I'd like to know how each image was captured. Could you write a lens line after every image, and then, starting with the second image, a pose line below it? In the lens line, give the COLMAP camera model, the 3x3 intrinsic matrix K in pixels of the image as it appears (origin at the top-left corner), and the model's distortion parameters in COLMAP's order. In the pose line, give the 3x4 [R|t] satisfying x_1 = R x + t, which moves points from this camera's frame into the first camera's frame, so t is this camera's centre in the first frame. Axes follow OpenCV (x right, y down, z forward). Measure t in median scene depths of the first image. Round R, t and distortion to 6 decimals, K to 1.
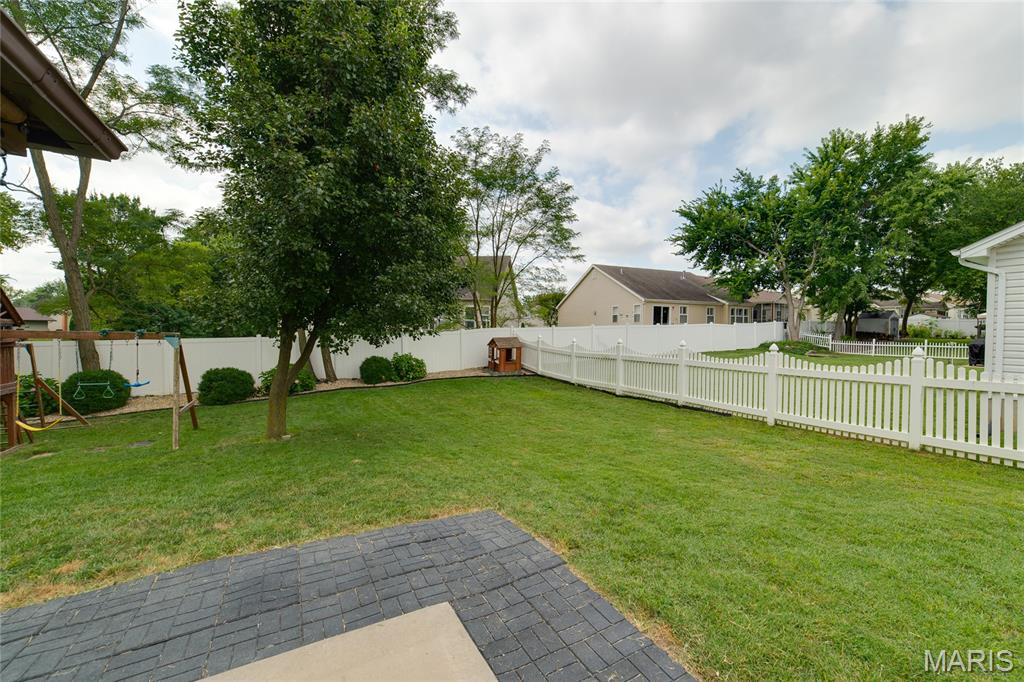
lens RADIAL K [[405.0, 0, 509.7], [0, 405.0, 334.7], [0, 0, 1]] dist [-0.010610, 0.002419]
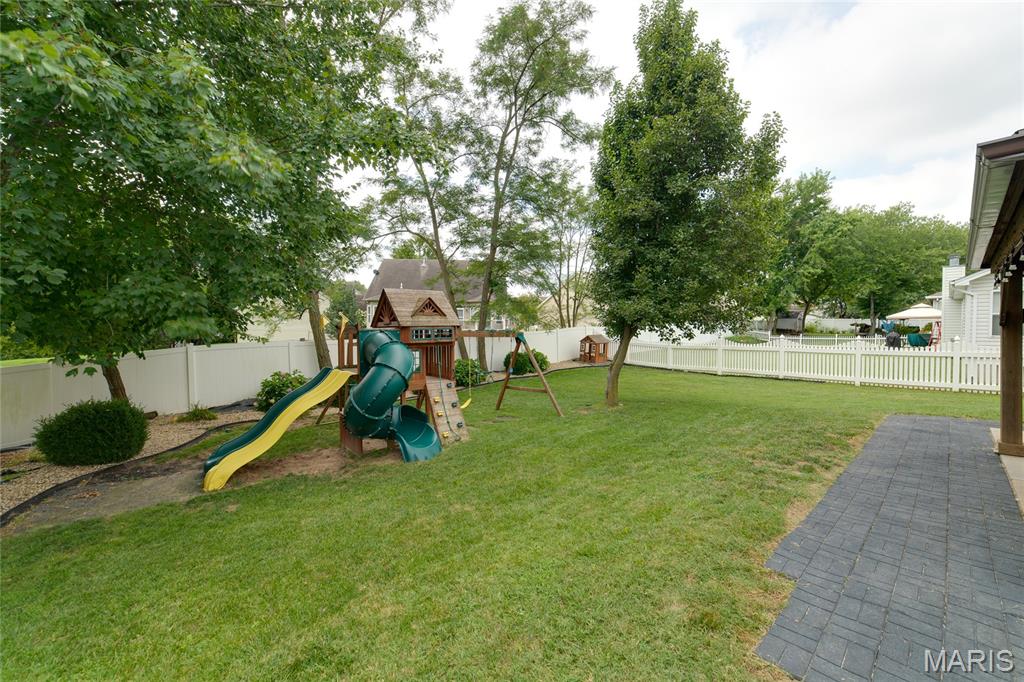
lens RADIAL K [[405.0, 0, 504.5], [0, 405.0, 338.0], [0, 0, 1]] dist [-0.010610, 0.002419]
pose [[0.972267, -0.011655, 0.233584, -0.587878], [0.009185, 0.999890, 0.011660, 0.000408], [-0.233694, -0.009192, 0.972267, -0.125147]]
